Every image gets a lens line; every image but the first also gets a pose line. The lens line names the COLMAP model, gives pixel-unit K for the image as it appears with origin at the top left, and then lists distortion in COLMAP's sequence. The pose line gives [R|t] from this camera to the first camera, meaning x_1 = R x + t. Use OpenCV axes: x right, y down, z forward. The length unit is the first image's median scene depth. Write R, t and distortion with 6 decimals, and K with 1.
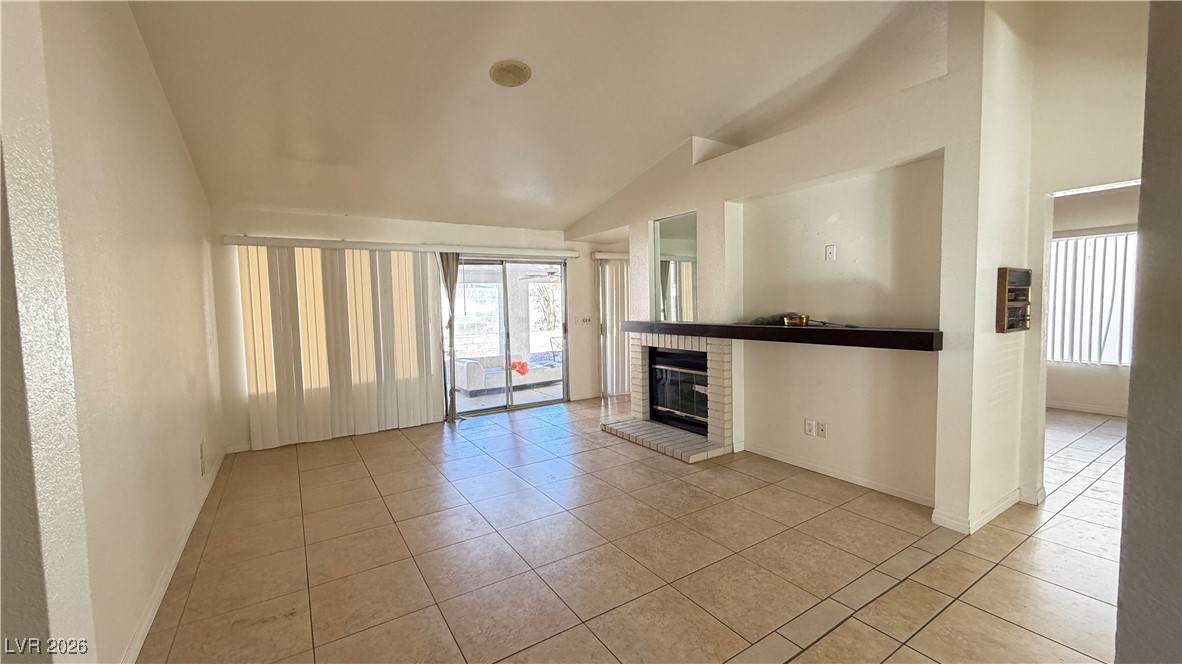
lens RADIAL K [[469.0, 0, 584.6], [0, 469.0, 331.0], [0, 0, 1]] dist [-0.002140, -0.000715]
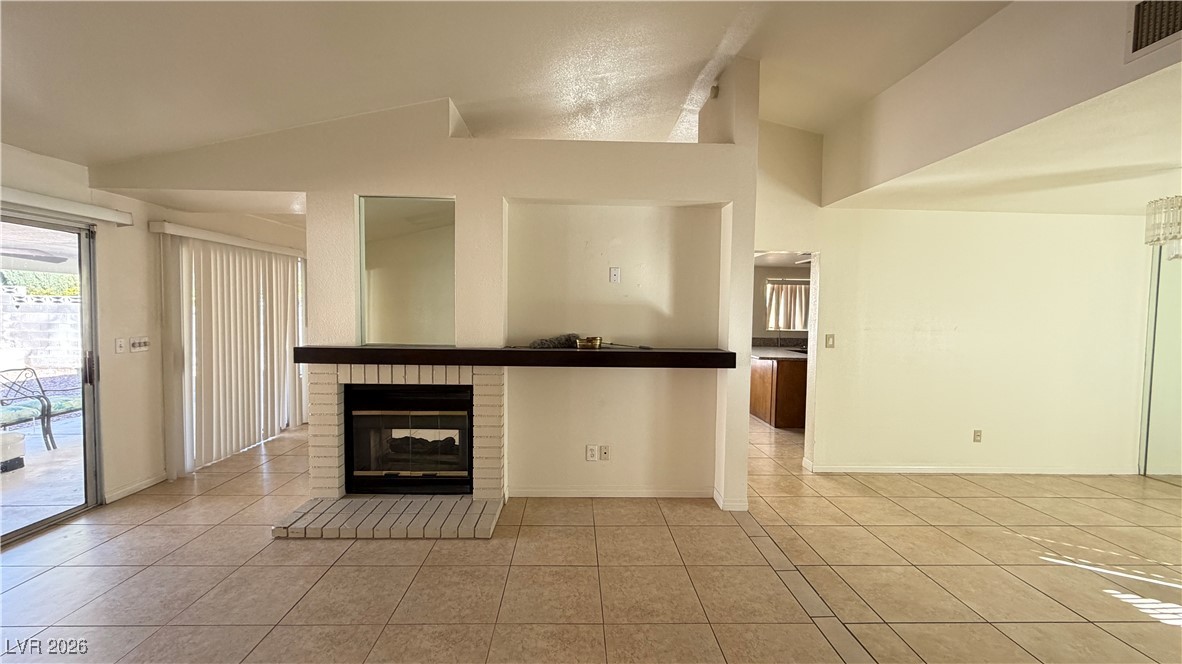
lens RADIAL K [[469.0, 0, 589.3], [0, 469.0, 334.6], [0, 0, 1]] dist [-0.002140, -0.000715]
pose [[0.509729, -0.011819, 0.860254, -0.298488], [0.024750, 0.999693, -0.000930, -0.031893], [-0.859979, 0.021766, 0.509865, 0.433154]]
